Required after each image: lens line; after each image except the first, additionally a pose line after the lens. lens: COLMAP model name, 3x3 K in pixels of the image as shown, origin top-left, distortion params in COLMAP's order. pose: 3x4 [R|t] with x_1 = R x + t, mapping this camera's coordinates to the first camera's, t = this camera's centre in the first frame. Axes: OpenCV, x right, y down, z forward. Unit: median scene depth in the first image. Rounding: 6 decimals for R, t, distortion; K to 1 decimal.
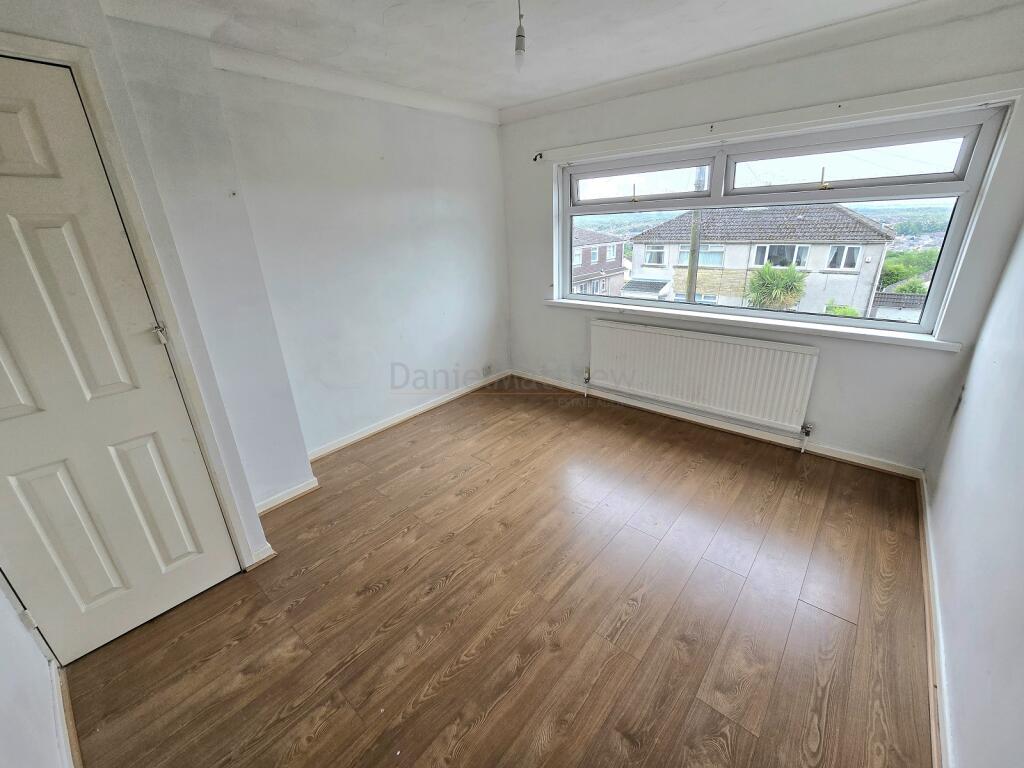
lens RADIAL K [[420.4, 0, 512.0], [0, 420.4, 384.0], [0, 0, 1]] dist [-0.002645, -0.000272]
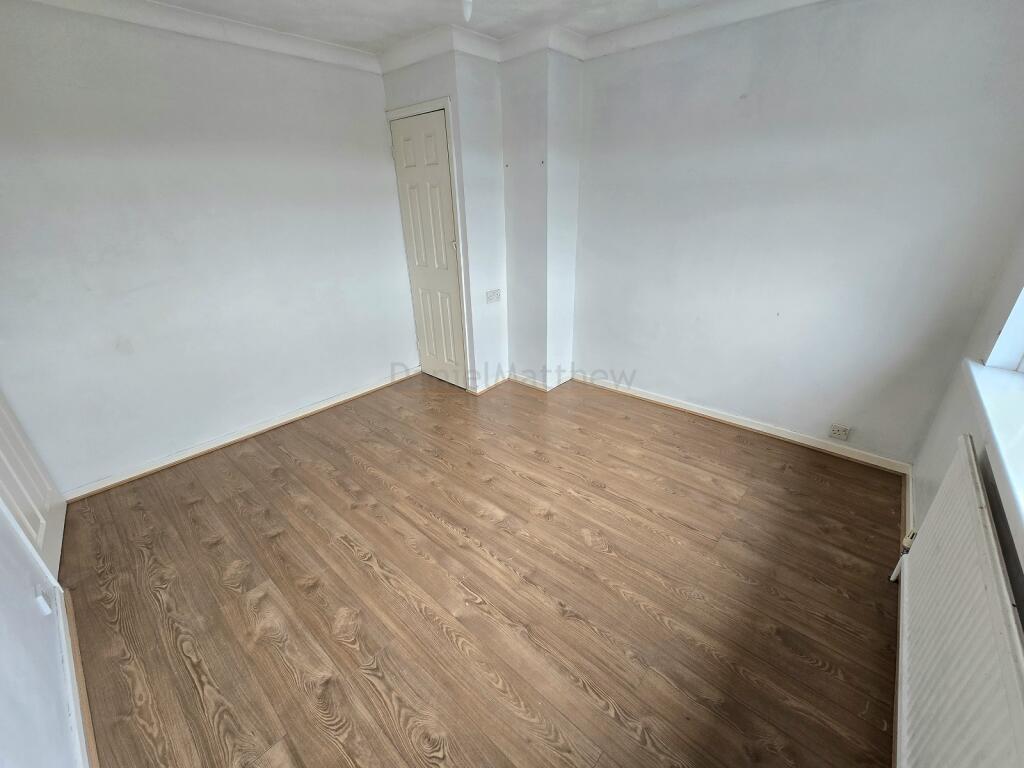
lens RADIAL K [[414.1, 0, 514.3], [0, 414.1, 383.5], [0, 0, 1]] dist [0.000571, -0.004201]
pose [[-0.002510, 0.438495, -0.898730, 1.060045], [-0.340896, 0.844524, 0.413000, -0.423618], [0.940098, 0.307410, 0.147362, 1.081313]]
